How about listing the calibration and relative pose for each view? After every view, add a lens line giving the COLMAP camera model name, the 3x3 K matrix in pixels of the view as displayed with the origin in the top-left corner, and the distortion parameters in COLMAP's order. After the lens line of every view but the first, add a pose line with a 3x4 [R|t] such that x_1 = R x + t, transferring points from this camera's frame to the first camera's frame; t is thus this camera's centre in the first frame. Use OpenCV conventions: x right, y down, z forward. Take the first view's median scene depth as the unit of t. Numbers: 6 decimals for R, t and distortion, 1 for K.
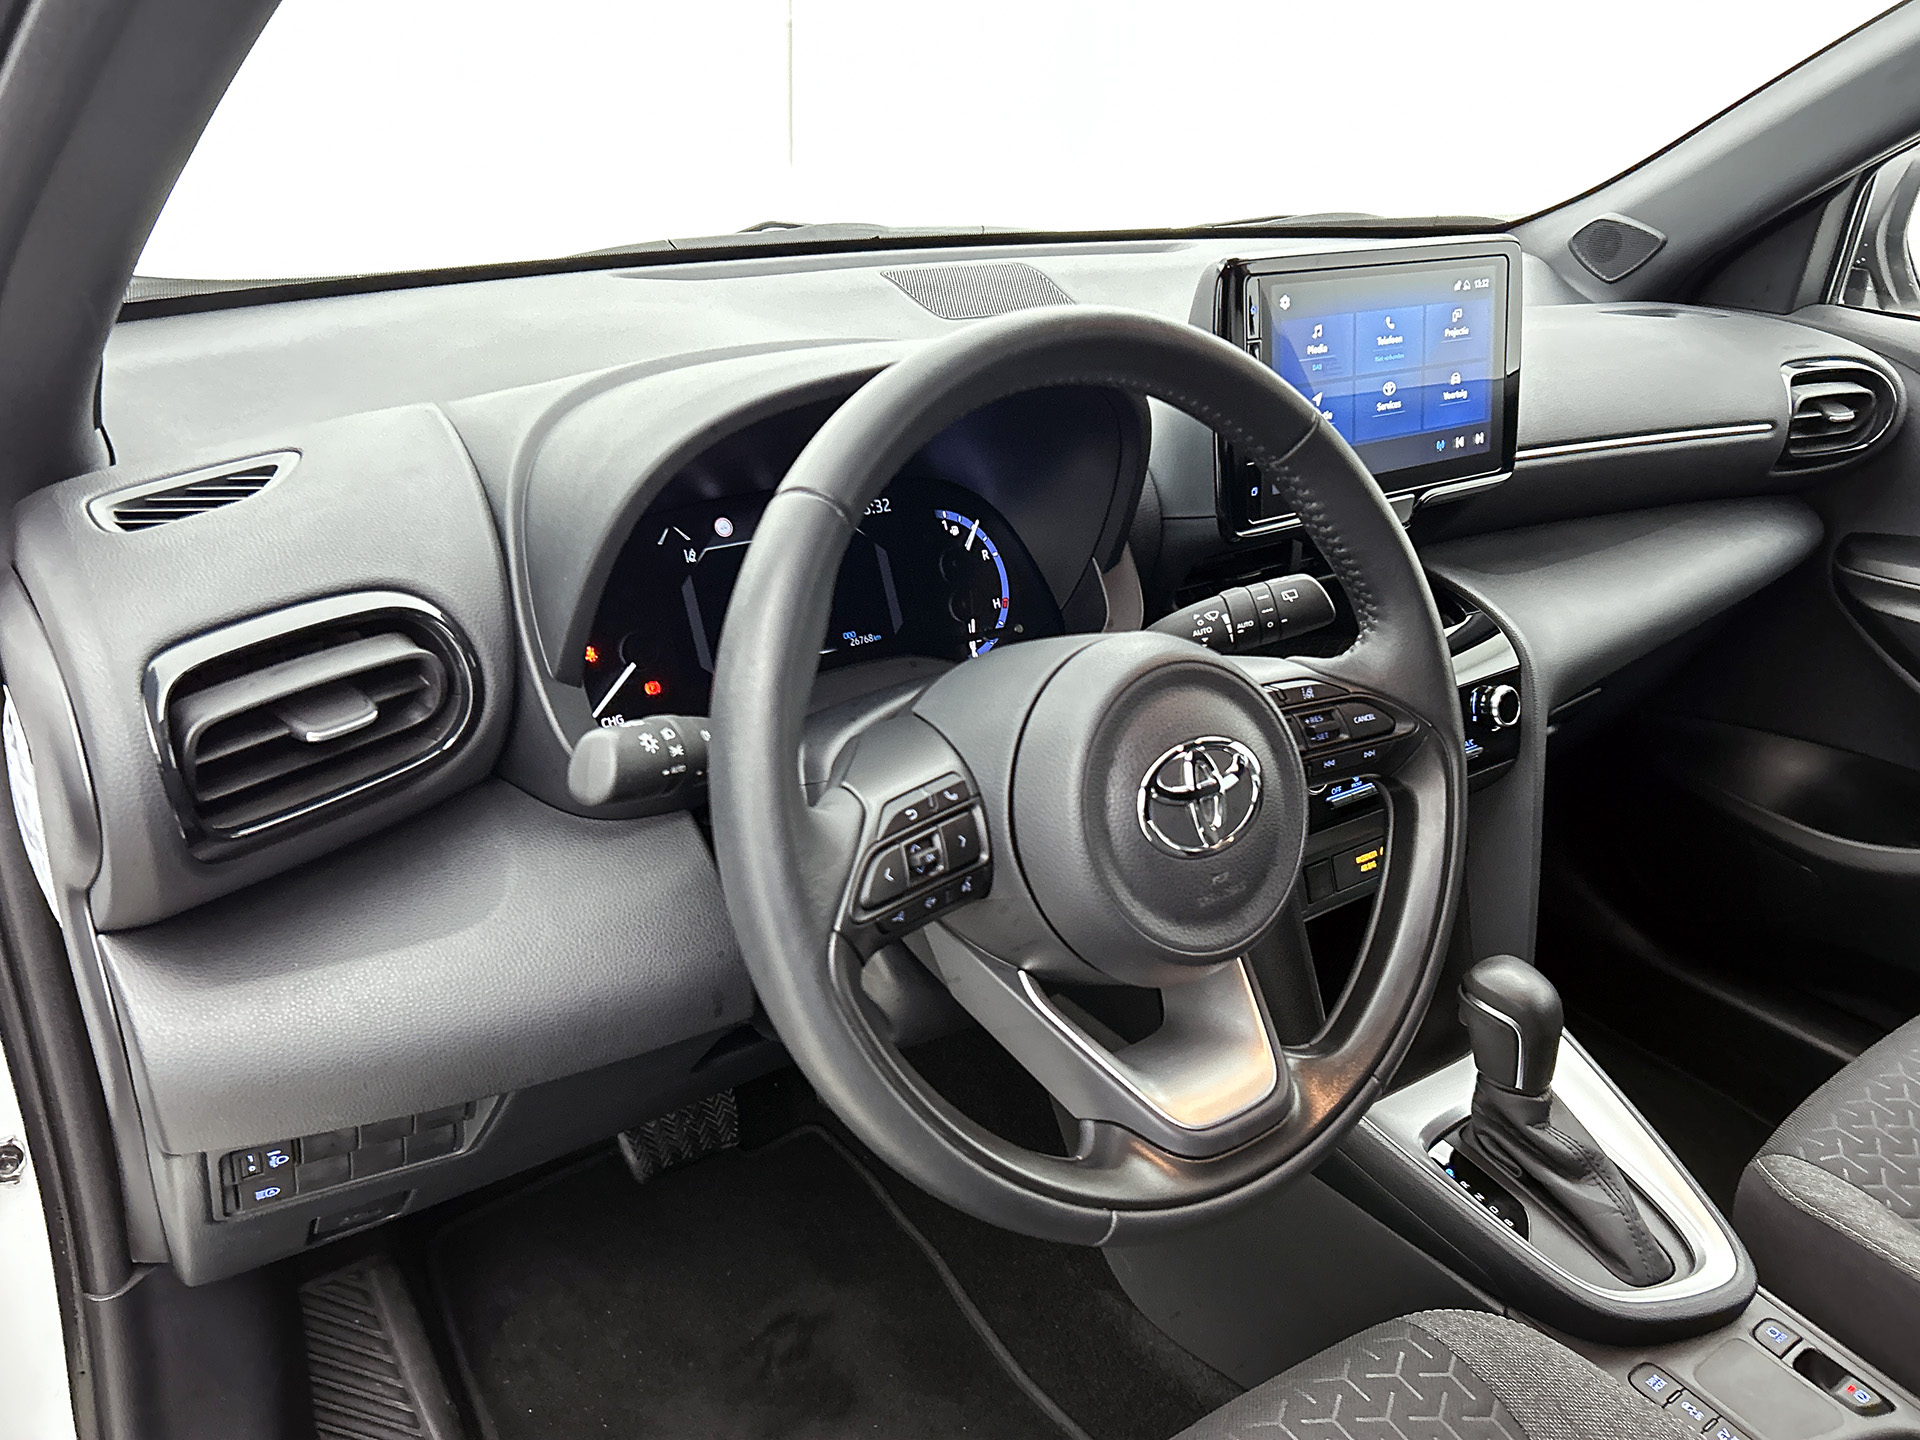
lens RADIAL K [[1549.1, 0, 963.9], [0, 1549.1, 723.6], [0, 0, 1]] dist [0.043961, -0.049828]
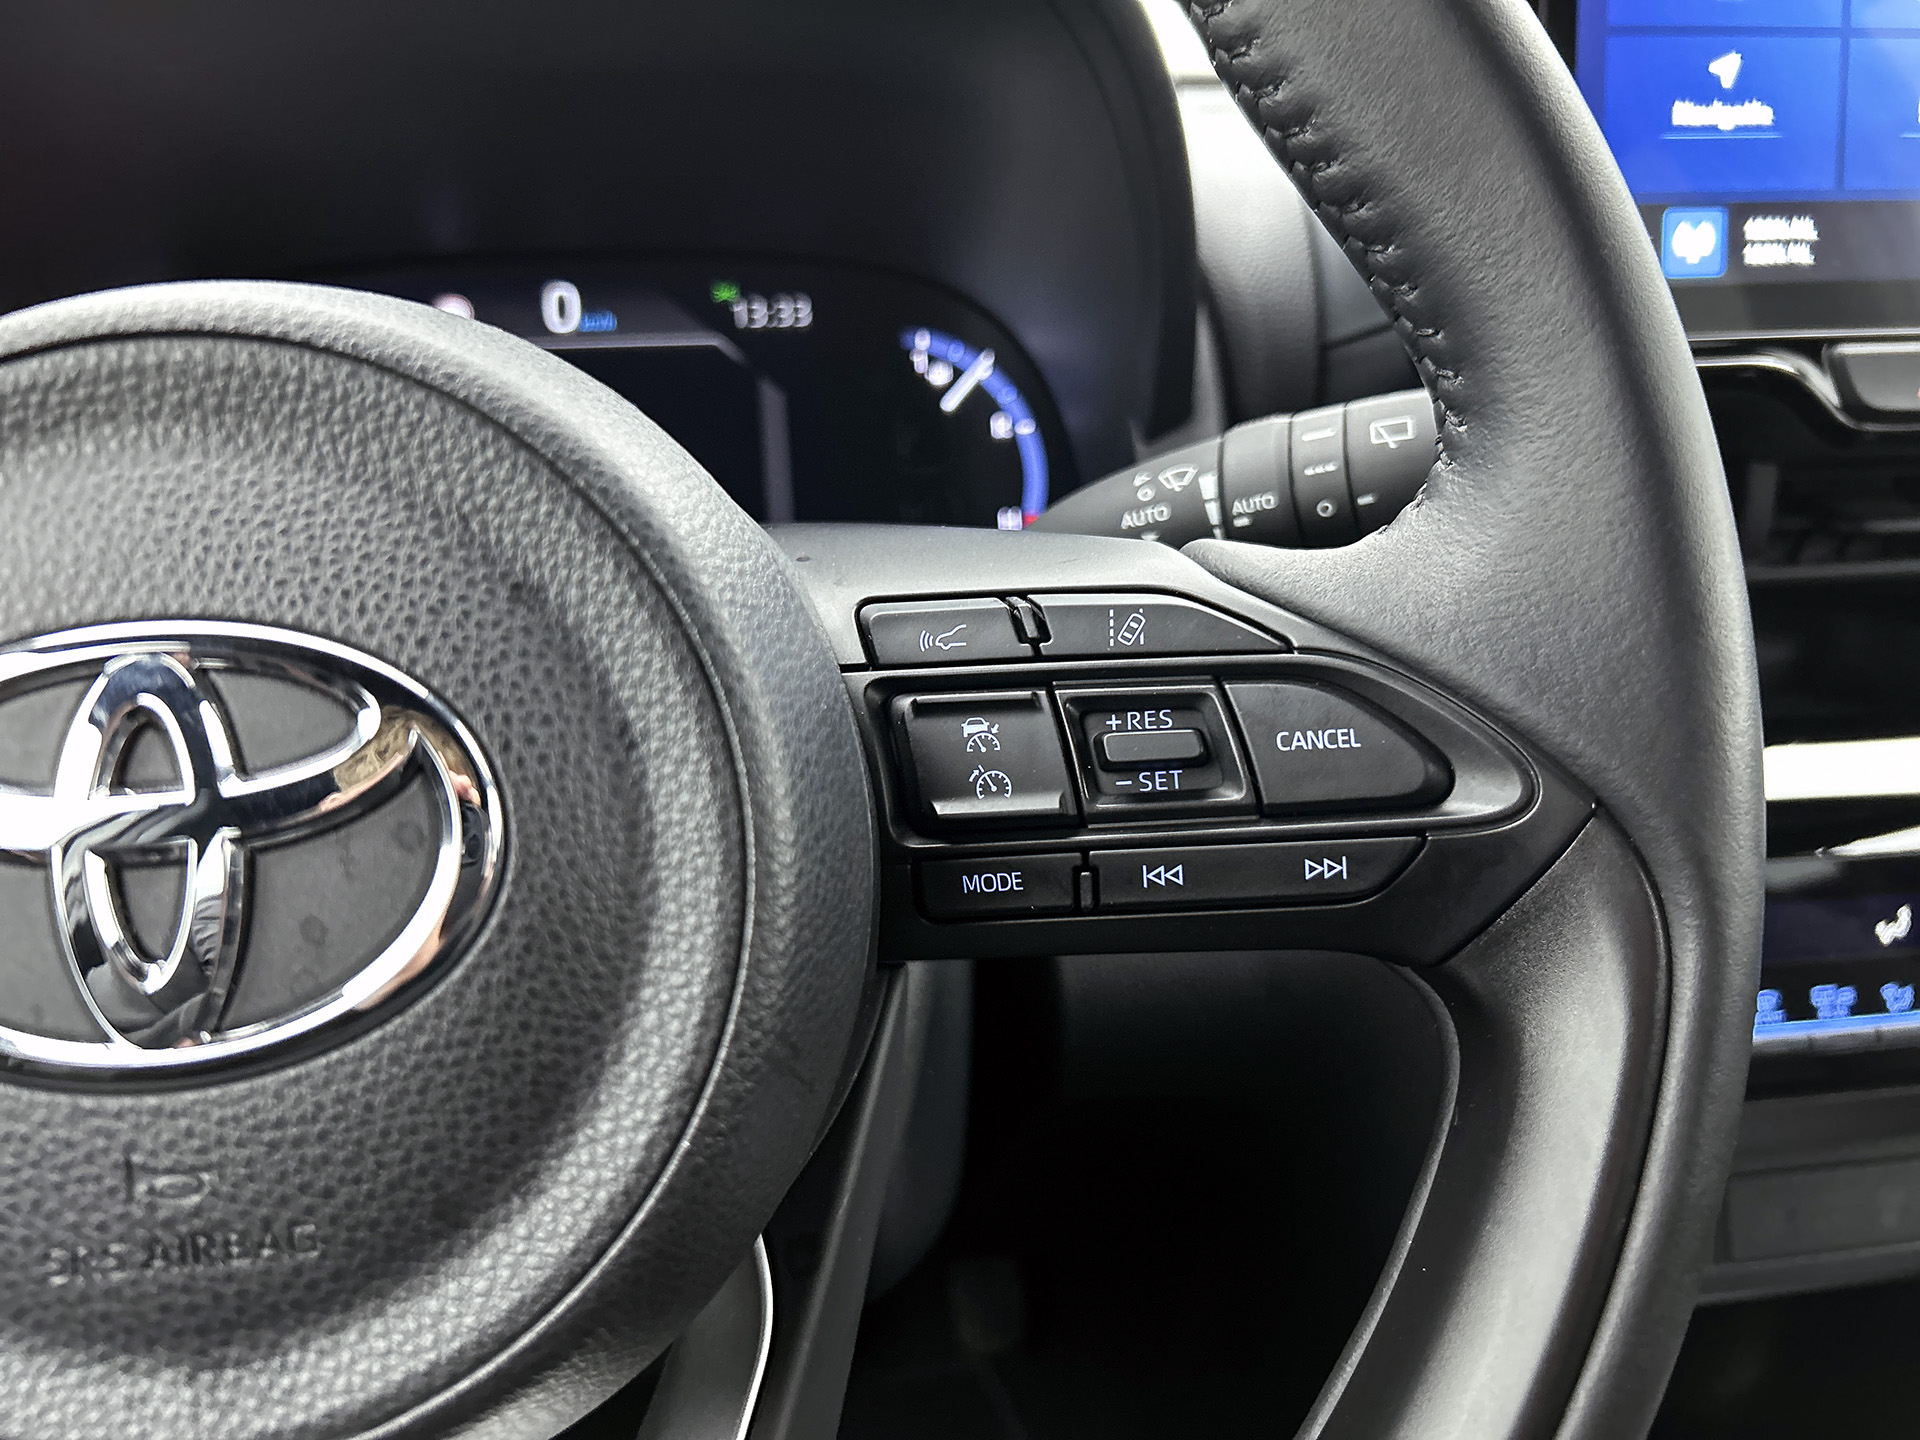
lens RADIAL K [[1470.3, 0, 943.1], [0, 1470.3, 693.7], [0, 0, 1]] dist [0.048381, -0.068638]
pose [[0.866799, 0.111412, -0.486052, 0.256831], [-0.155678, 0.986464, -0.051512, 0.010033], [0.473734, 0.120318, 0.872410, 0.574207]]
